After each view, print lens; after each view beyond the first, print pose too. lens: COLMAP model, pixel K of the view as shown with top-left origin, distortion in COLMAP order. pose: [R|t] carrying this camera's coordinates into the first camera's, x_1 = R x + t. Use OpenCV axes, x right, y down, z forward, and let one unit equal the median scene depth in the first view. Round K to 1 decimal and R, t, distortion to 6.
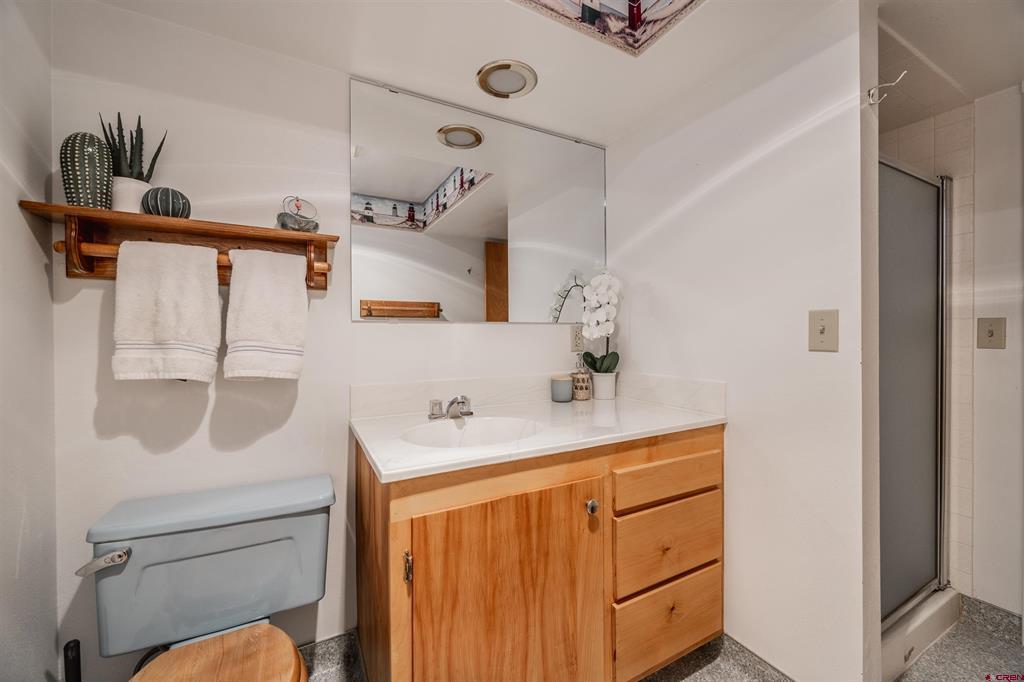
lens RADIAL K [[405.6, 0, 515.5], [0, 405.6, 332.3], [0, 0, 1]] dist [0.001732, 0.000175]
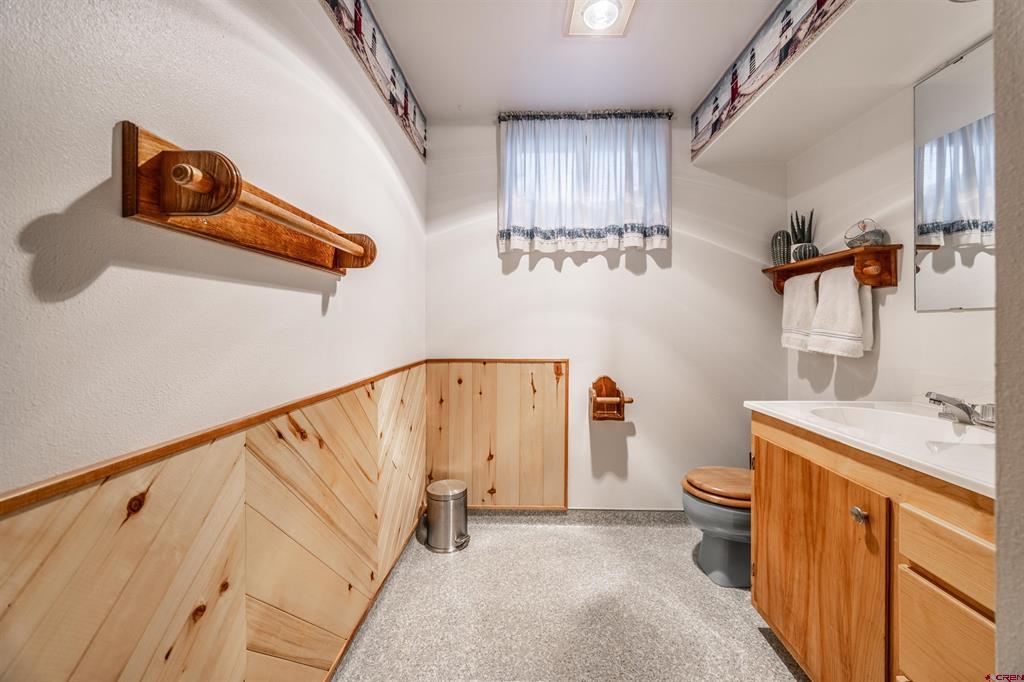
lens RADIAL K [[405.6, 0, 515.5], [0, 405.6, 332.3], [0, 0, 1]] dist [0.001732, 0.000175]
pose [[-0.512725, 0.012785, -0.858458, 1.412163], [-0.000691, 0.999883, 0.015304, 0.014472], [0.858553, 0.008440, -0.512656, 0.853367]]
